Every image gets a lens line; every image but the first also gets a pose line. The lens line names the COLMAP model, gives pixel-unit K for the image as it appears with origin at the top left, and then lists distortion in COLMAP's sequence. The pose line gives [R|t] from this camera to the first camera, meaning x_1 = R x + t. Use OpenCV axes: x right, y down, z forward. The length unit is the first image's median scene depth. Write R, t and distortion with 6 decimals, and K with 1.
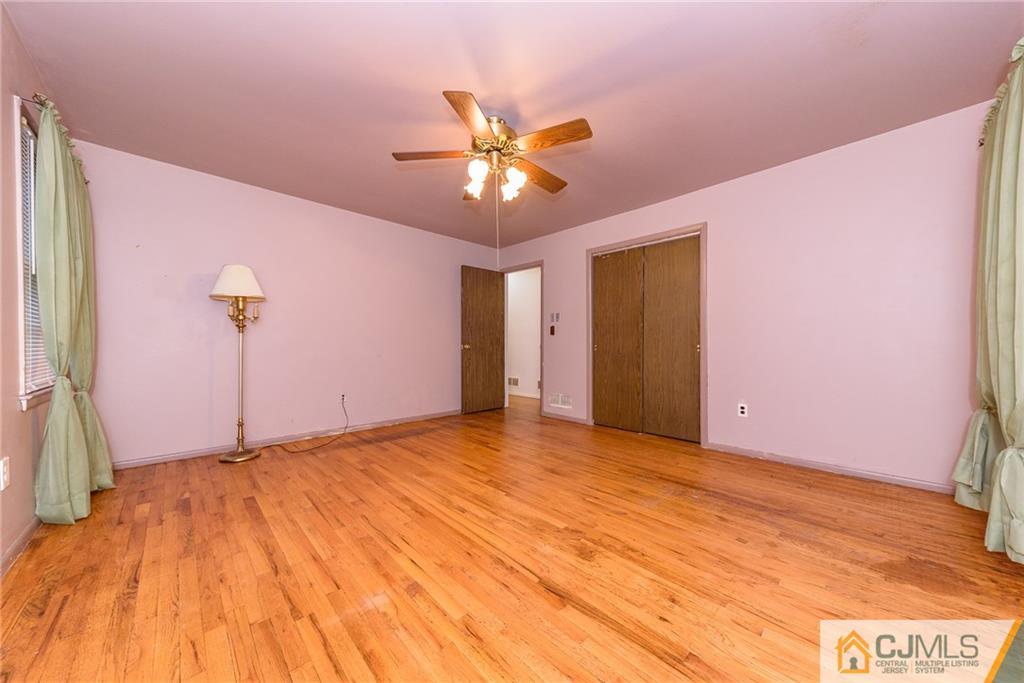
lens RADIAL K [[346.1, 0, 514.1], [0, 346.1, 355.5], [0, 0, 1]] dist [-0.006346, -0.000185]
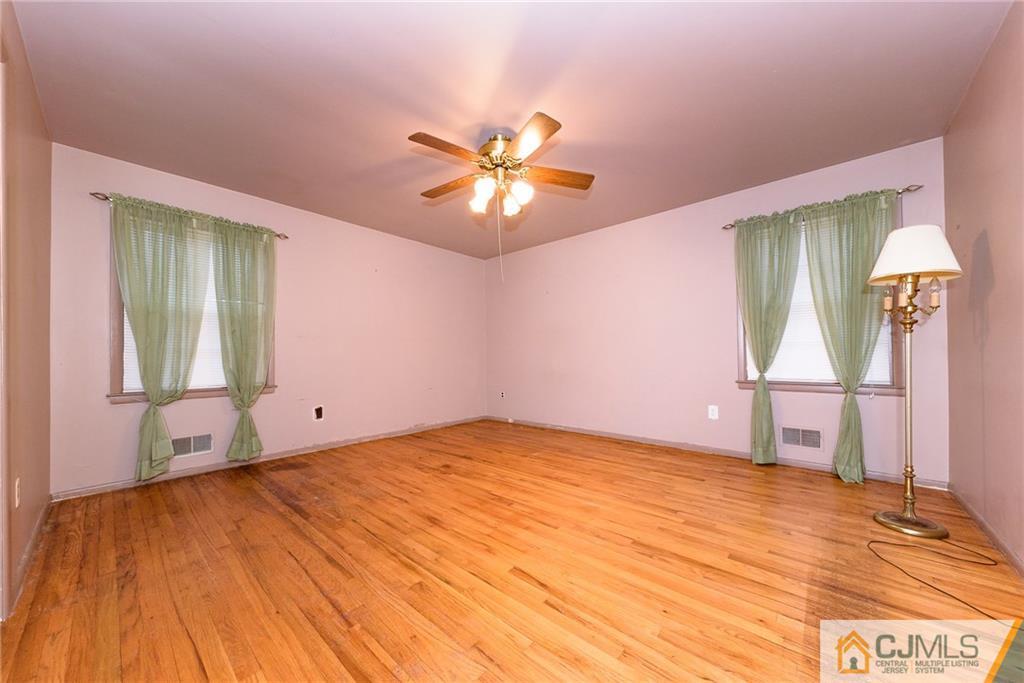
lens RADIAL K [[346.1, 0, 514.1], [0, 346.1, 355.5], [0, 0, 1]] dist [-0.006346, -0.000185]
pose [[-0.996032, 0.007264, -0.088704, -0.001379], [0.005395, 0.999759, 0.021293, -0.054643], [0.088837, 0.020730, -0.995830, 2.035519]]
